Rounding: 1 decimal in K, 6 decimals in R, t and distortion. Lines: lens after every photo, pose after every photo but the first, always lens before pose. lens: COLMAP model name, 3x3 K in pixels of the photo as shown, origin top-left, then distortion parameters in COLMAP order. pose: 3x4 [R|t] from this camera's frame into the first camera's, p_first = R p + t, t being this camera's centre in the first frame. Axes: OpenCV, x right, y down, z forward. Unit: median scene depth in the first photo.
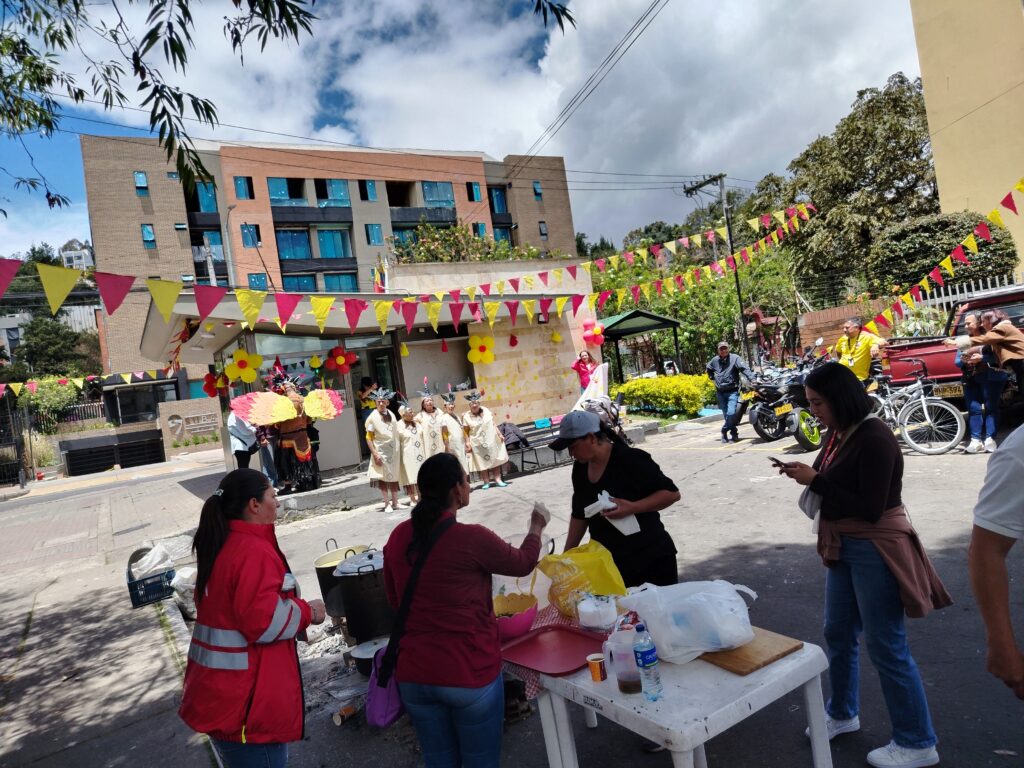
lens RADIAL K [[717.2, 0, 512.0], [0, 717.2, 384.0], [0, 0, 1]] dist [0.008528, -0.002232]
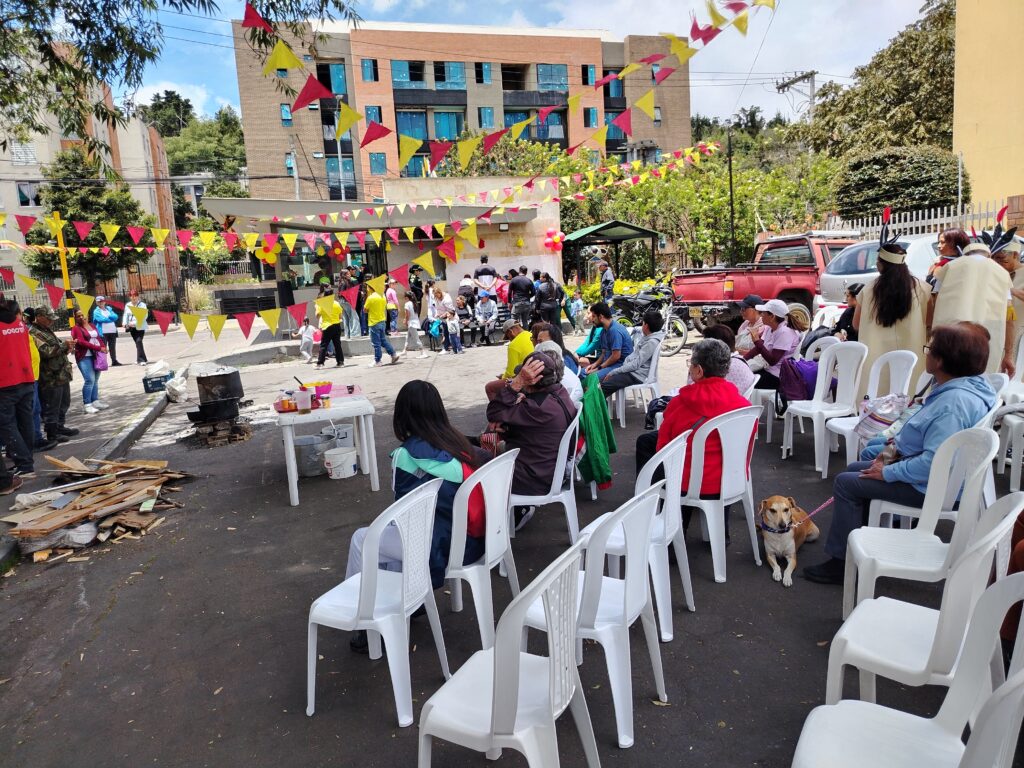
lens RADIAL K [[717.2, 0, 512.0], [0, 717.2, 384.0], [0, 0, 1]] dist [0.008528, -0.002232]
pose [[0.973909, 0.106607, -0.200340, 0.105156], [-0.070974, 0.981592, 0.177313, -0.014335], [0.215555, -0.158468, 0.963548, -0.078252]]
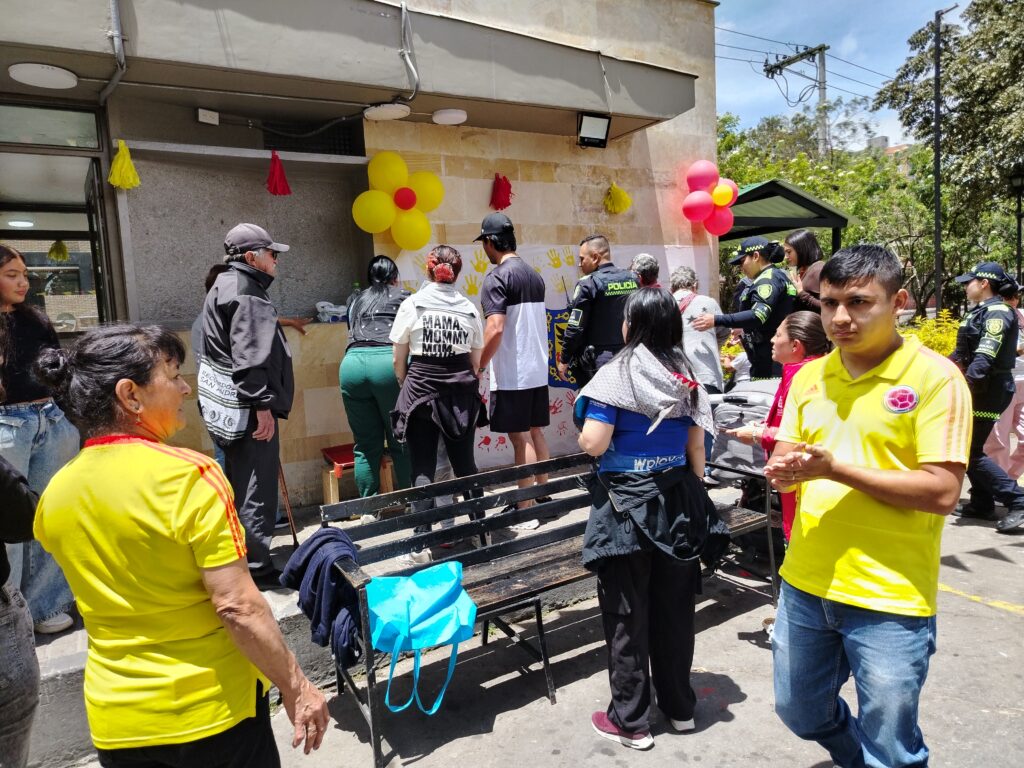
lens RADIAL K [[717.2, 0, 512.0], [0, 717.2, 384.0], [0, 0, 1]] dist [0.008528, -0.002232]
pose [[0.995928, 0.089311, 0.012311, 0.003594], [-0.090092, 0.991044, 0.098564, -0.000602], [-0.003398, -0.099271, 0.995055, 0.200683]]
